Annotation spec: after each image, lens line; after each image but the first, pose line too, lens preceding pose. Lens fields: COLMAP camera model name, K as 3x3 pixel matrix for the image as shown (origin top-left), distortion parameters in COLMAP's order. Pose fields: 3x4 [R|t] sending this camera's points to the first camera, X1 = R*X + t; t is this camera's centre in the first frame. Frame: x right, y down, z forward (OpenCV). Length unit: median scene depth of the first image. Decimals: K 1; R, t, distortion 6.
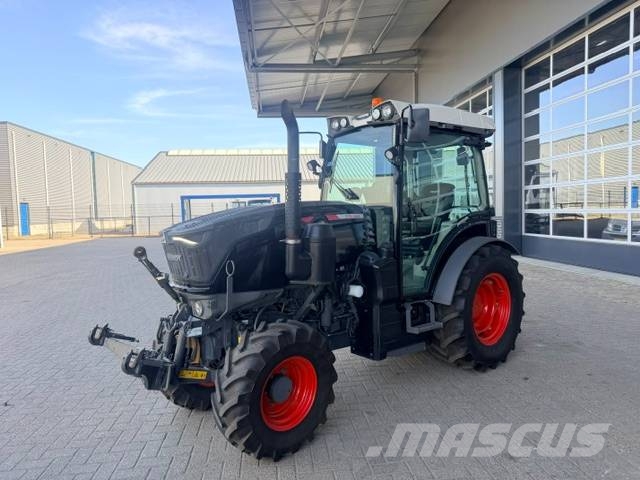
lens RADIAL K [[450.4, 0, 323.0], [0, 450.4, 239.4], [0, 0, 1]] dist [0.032162, -0.038273]
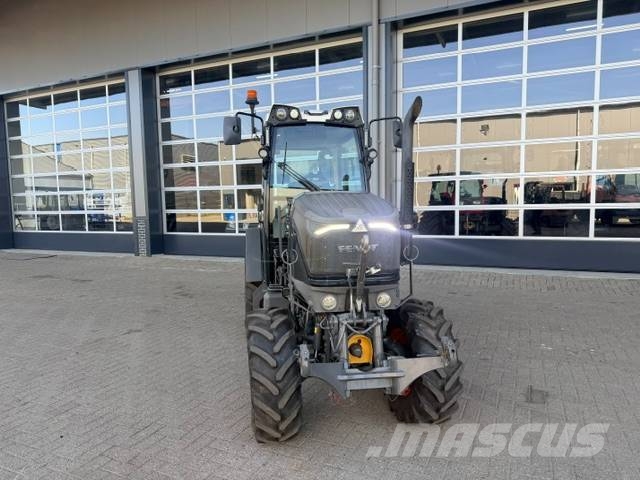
lens RADIAL K [[450.4, 0, 322.8], [0, 450.4, 239.8], [0, 0, 1]] dist [0.032162, -0.038273]
pose [[0.517535, -0.049340, 0.854239, -0.721217], [0.056675, 0.998120, 0.023314, -0.000207], [-0.853783, 0.036348, 0.519358, 0.394994]]
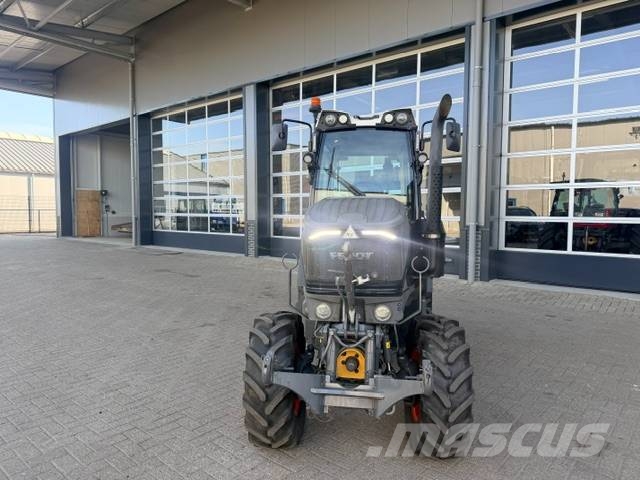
lens RADIAL K [[450.4, 0, 322.7], [0, 450.4, 237.6], [0, 0, 1]] dist [0.032162, -0.038273]
pose [[0.731199, -0.005621, 0.682141, -0.605301], [0.016266, 0.999825, -0.009196, 0.008633], [-0.681970, 0.017820, 0.731163, 0.281851]]
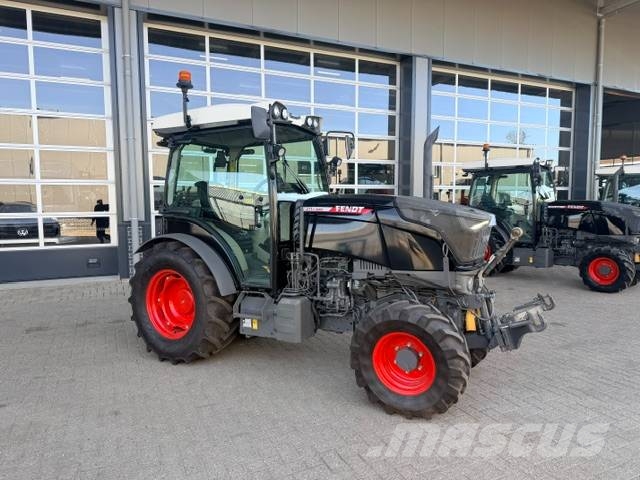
lens RADIAL K [[450.4, 0, 320.3], [0, 450.4, 240.8], [0, 0, 1]] dist [0.032162, -0.038273]
pose [[-0.323476, -0.044410, 0.945194, -0.838563], [0.076263, 0.994425, 0.072823, -0.047224], [-0.943158, 0.095640, -0.318285, 1.152496]]
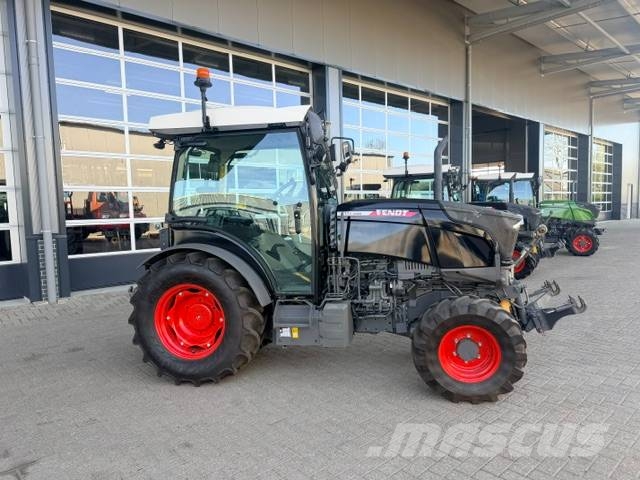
lens RADIAL K [[450.4, 0, 319.2], [0, 450.4, 242.1], [0, 0, 1]] dist [0.032162, -0.038273]
pose [[-0.590373, -0.018117, 0.806927, -0.687519], [0.093553, 0.991474, 0.090707, -0.075924], [-0.801690, 0.129042, -0.583644, 1.449602]]
